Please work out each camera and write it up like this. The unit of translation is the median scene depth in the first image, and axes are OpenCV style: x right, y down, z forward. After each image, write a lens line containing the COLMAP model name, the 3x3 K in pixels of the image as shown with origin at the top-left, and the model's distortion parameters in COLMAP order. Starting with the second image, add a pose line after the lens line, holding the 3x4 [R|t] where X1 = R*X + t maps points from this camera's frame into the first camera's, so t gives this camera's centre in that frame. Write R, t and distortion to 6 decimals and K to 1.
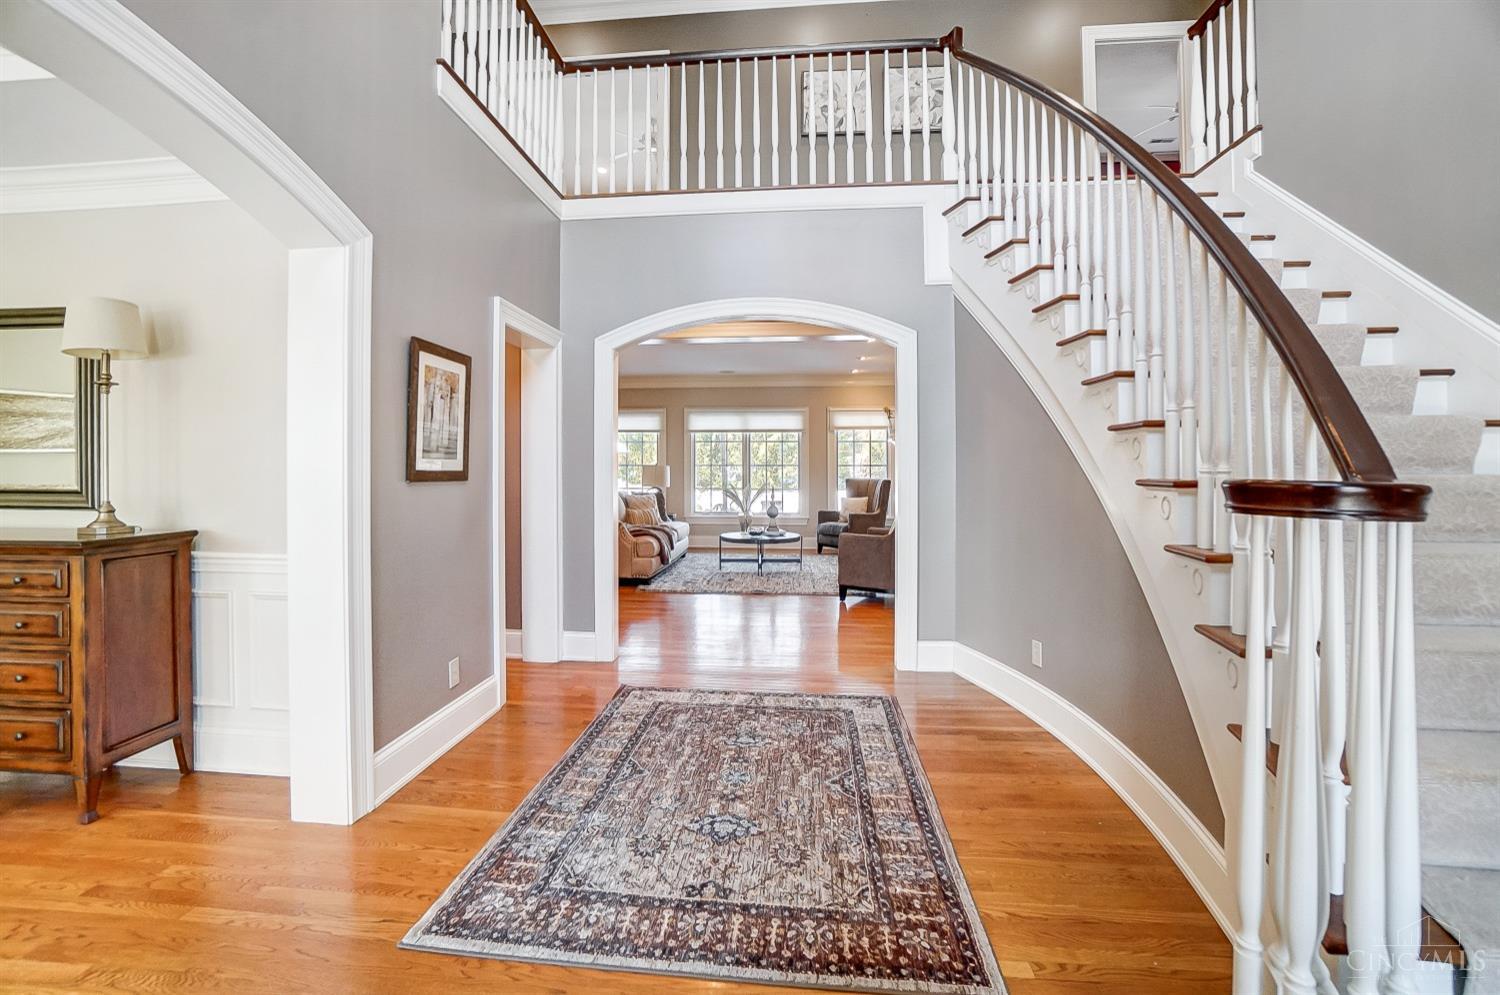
lens RADIAL K [[653.7, 0, 737.9], [0, 653.7, 468.8], [0, 0, 1]] dist [-0.004429, -0.000324]
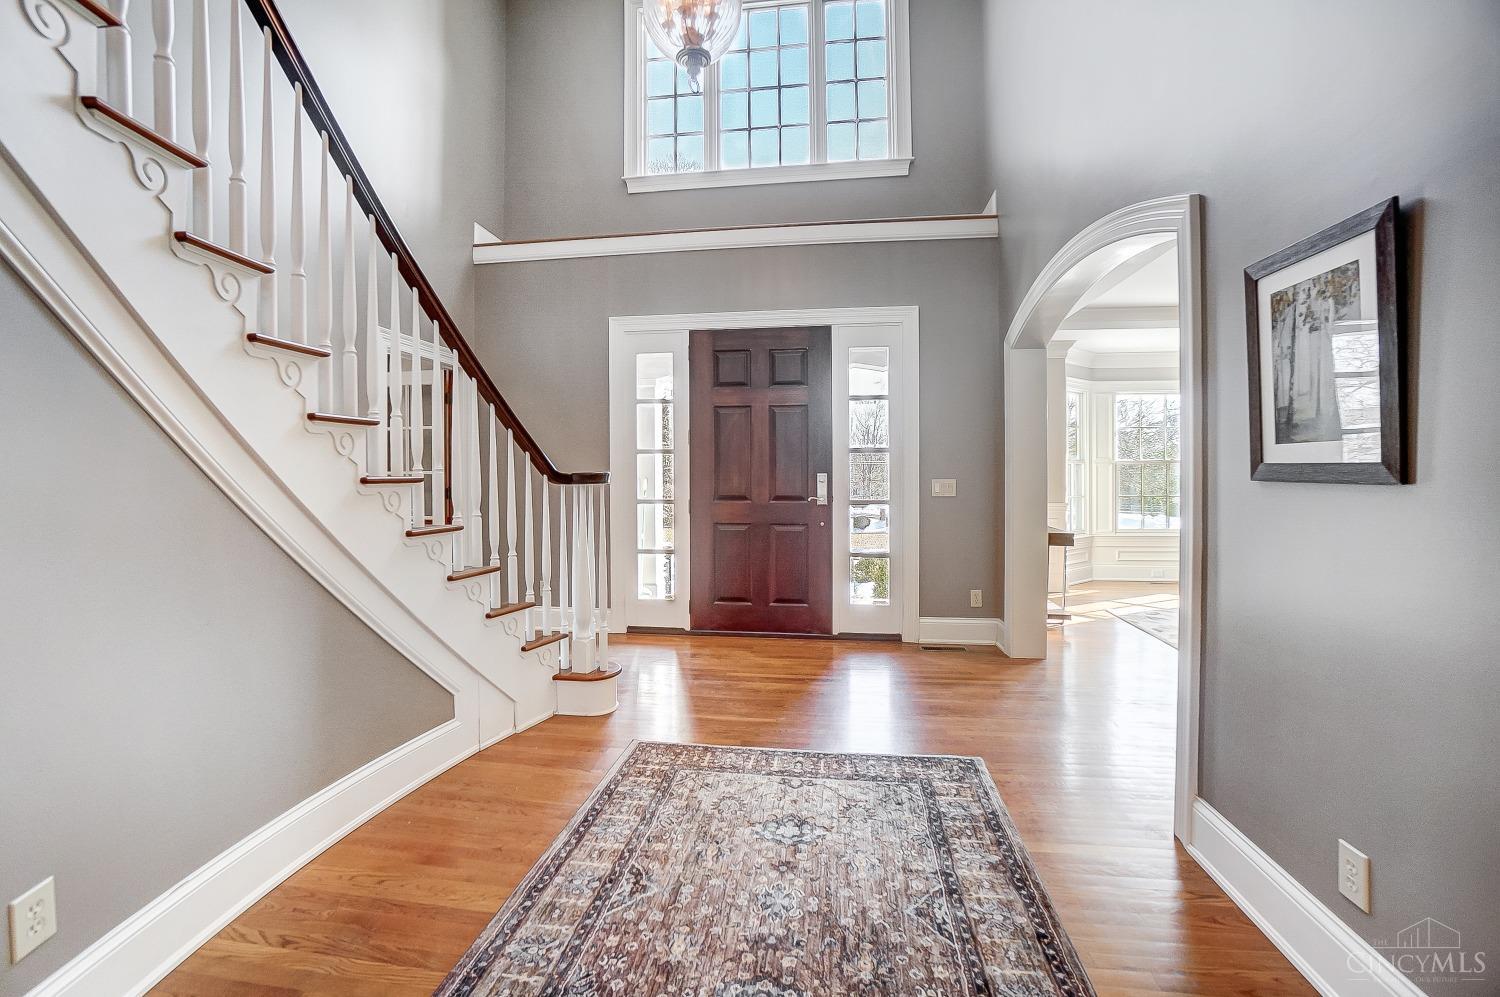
lens RADIAL K [[653.7, 0, 749.0], [0, 653.7, 472.7], [0, 0, 1]] dist [-0.004429, -0.000324]
pose [[-0.999405, 0.003042, 0.034358, 0.003097], [0.002934, 0.999991, -0.003205, 0.014952], [-0.034367, -0.003102, -0.999404, 1.972738]]
